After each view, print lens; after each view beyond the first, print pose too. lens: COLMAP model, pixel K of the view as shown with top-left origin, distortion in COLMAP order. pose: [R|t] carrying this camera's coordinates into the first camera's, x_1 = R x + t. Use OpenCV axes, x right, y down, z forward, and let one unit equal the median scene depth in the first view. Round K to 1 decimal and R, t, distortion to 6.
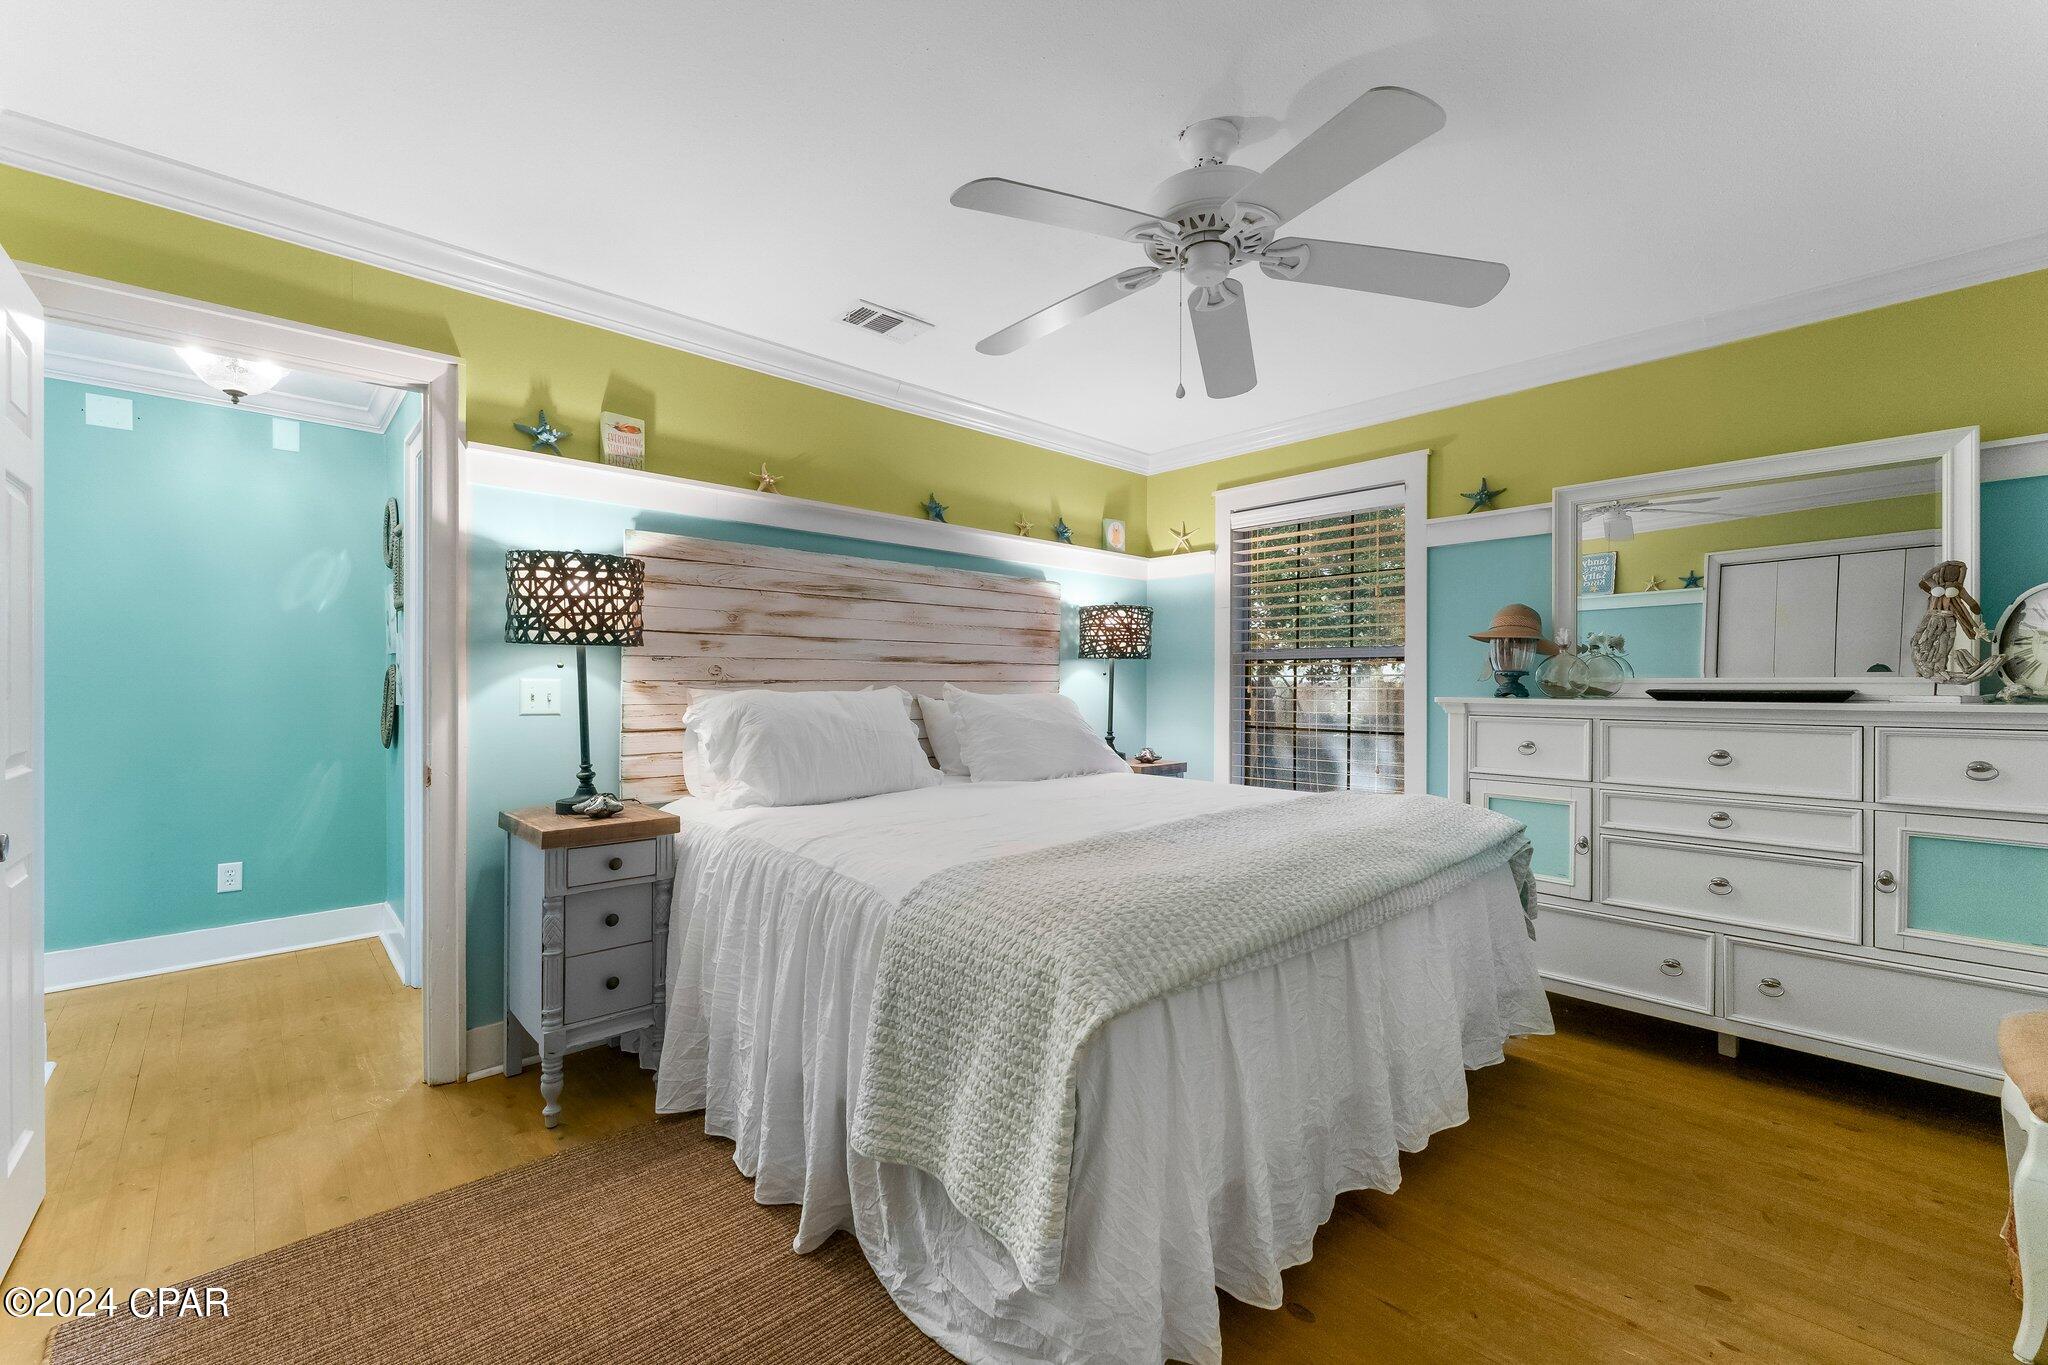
lens RADIAL K [[820.7, 0, 1023.5], [0, 820.7, 685.0], [0, 0, 1]] dist [-0.001219, -0.000010]
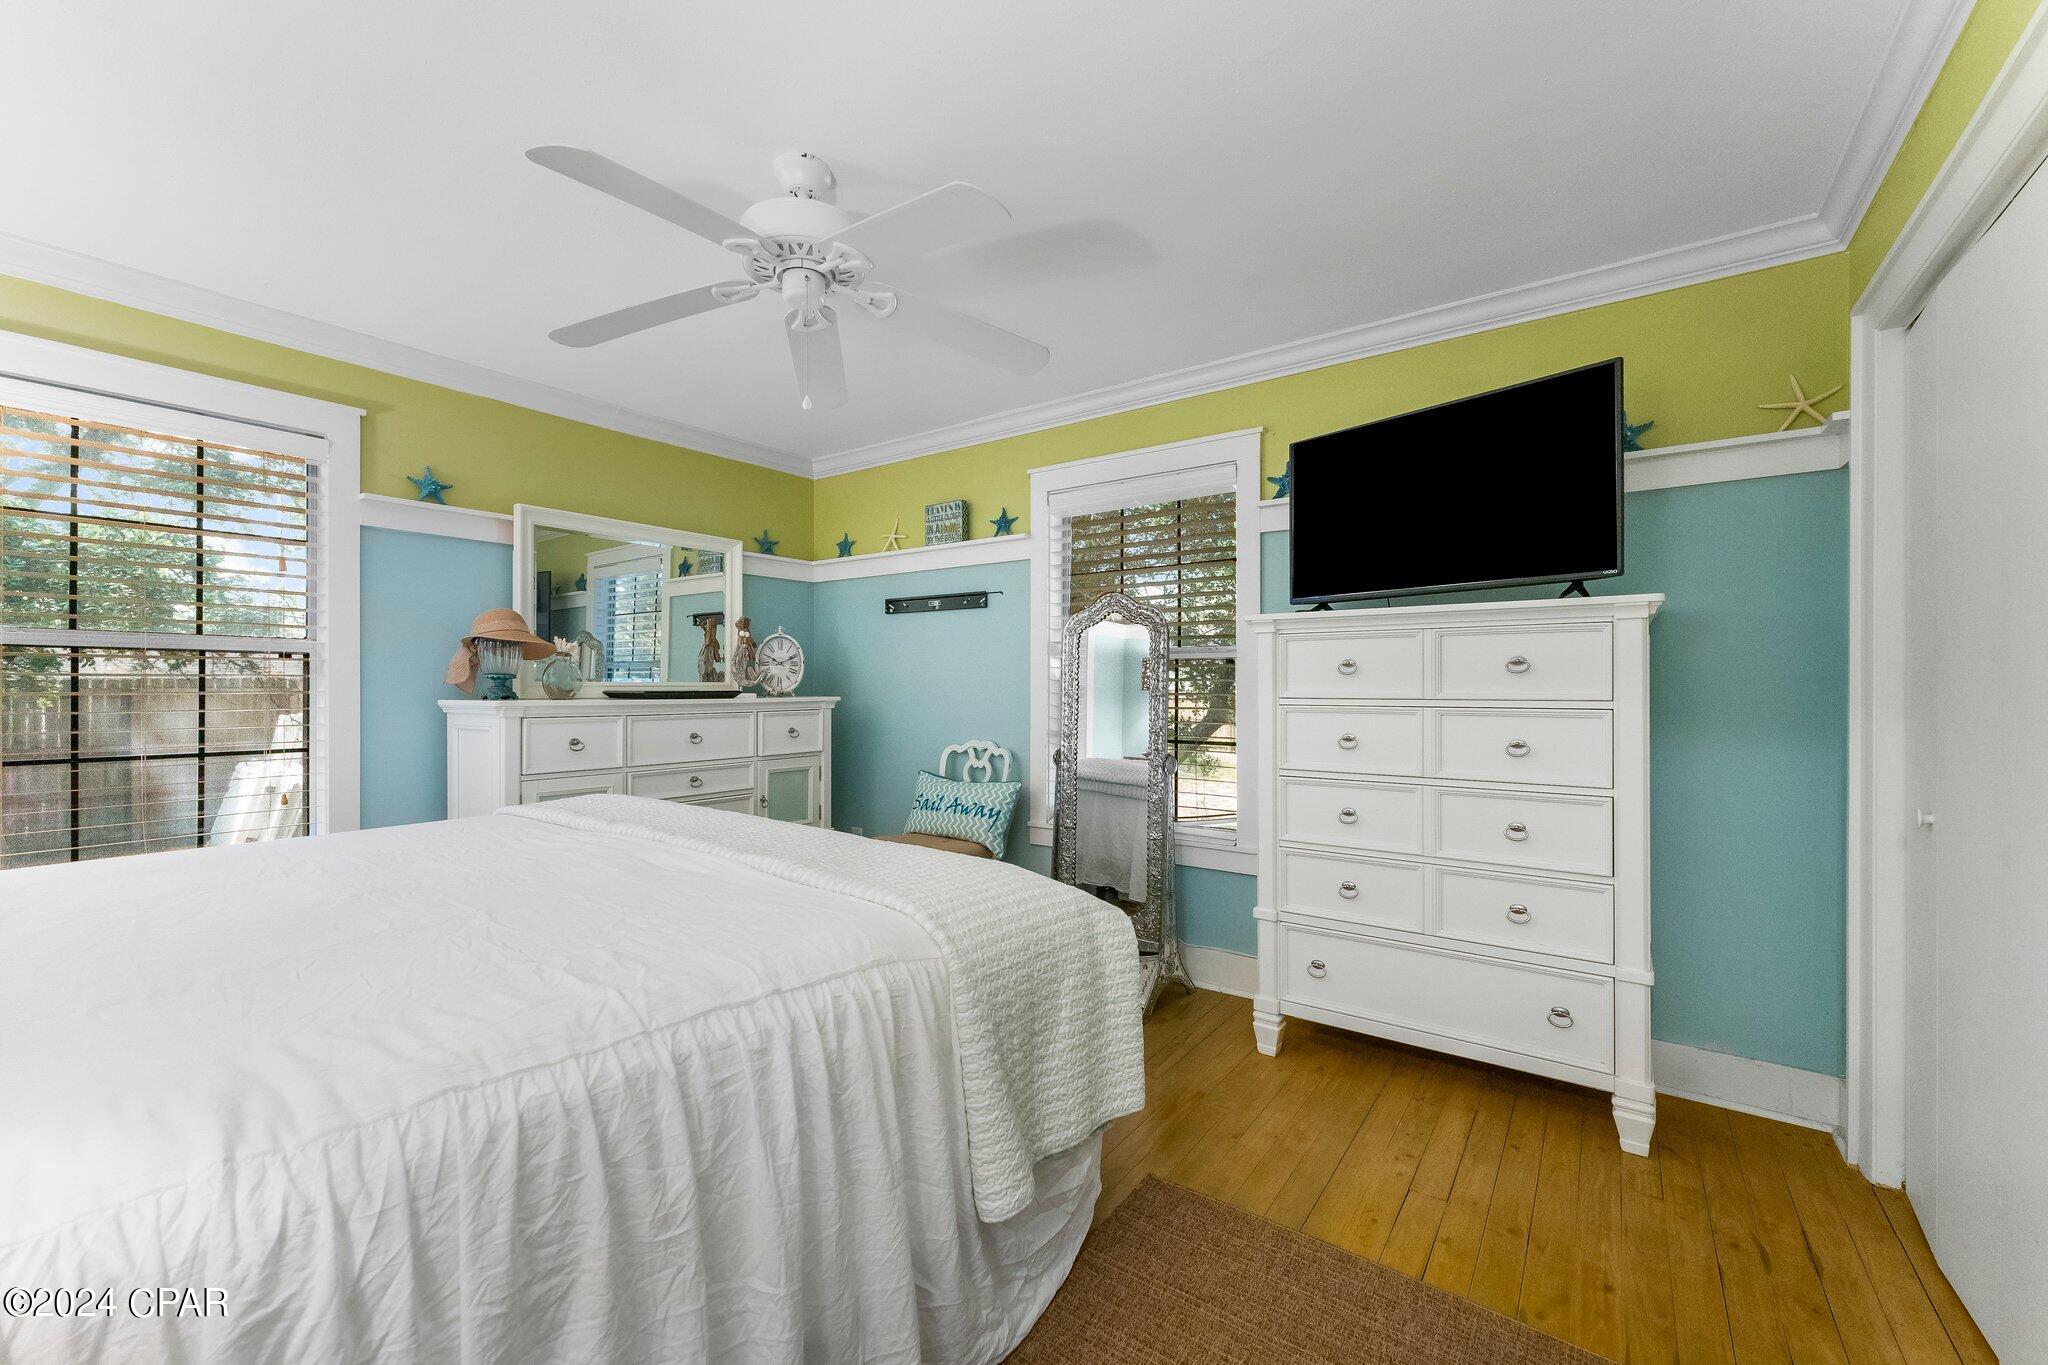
lens RADIAL K [[820.7, 0, 1022.9], [0, 820.7, 684.5], [0, 0, 1]] dist [-0.001219, -0.000010]
pose [[-0.185337, 0.002867, 0.982671, -0.529415], [0.002653, 0.999994, -0.002417, 0.000250], [-0.982671, 0.002159, -0.185343, 0.557446]]
